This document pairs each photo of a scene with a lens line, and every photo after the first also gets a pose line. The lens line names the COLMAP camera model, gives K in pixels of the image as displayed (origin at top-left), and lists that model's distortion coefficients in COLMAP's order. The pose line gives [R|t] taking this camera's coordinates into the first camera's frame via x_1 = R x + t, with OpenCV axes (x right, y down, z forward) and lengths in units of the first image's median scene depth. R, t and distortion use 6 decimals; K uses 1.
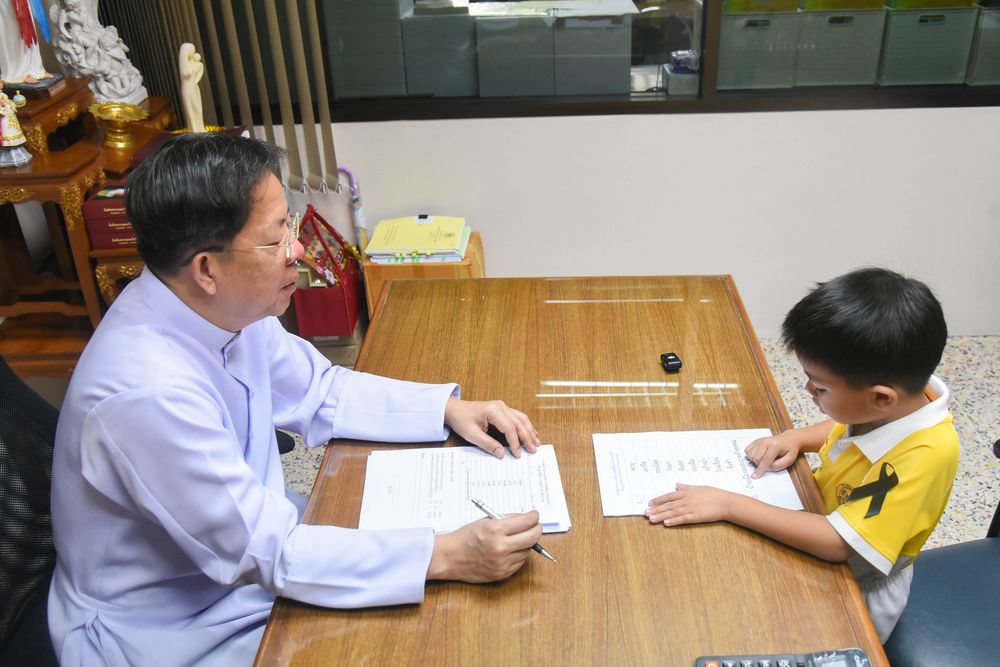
lens RADIAL K [[904.9, 0, 498.8], [0, 904.9, 333.9], [0, 0, 1]] dist [-0.057498, 0.014302]
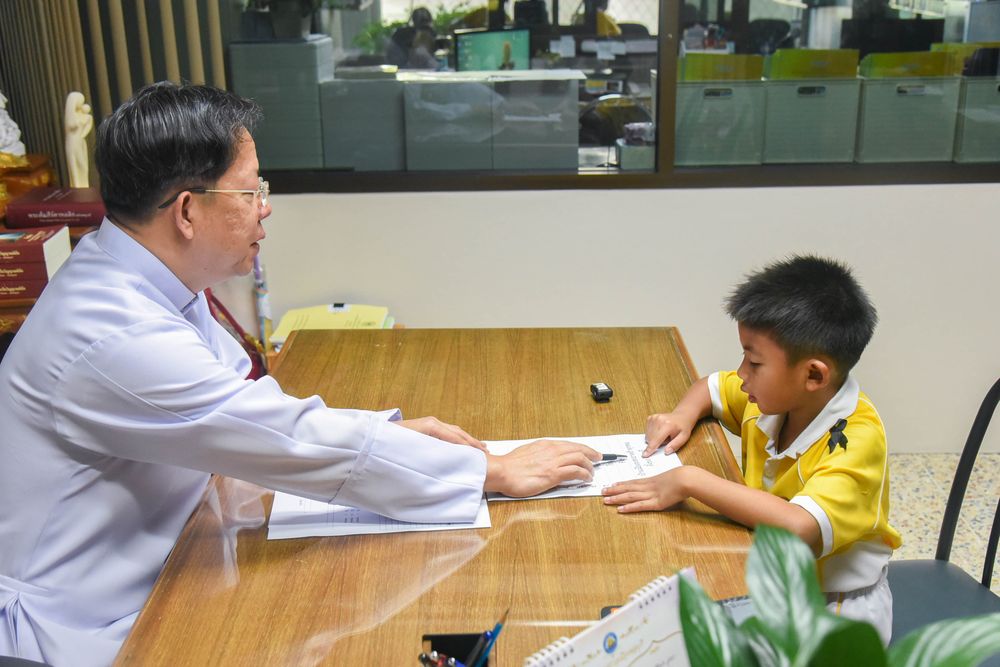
lens RADIAL K [[1184.1, 0, 499.5], [0, 1184.1, 364.7], [0, 0, 1]] dist [-0.053793, 0.000000]
pose [[0.998957, 0.010190, 0.044502, 0.022976], [-0.002496, 0.985504, -0.169636, 0.140254], [-0.045585, 0.169348, 0.984501, -0.121410]]
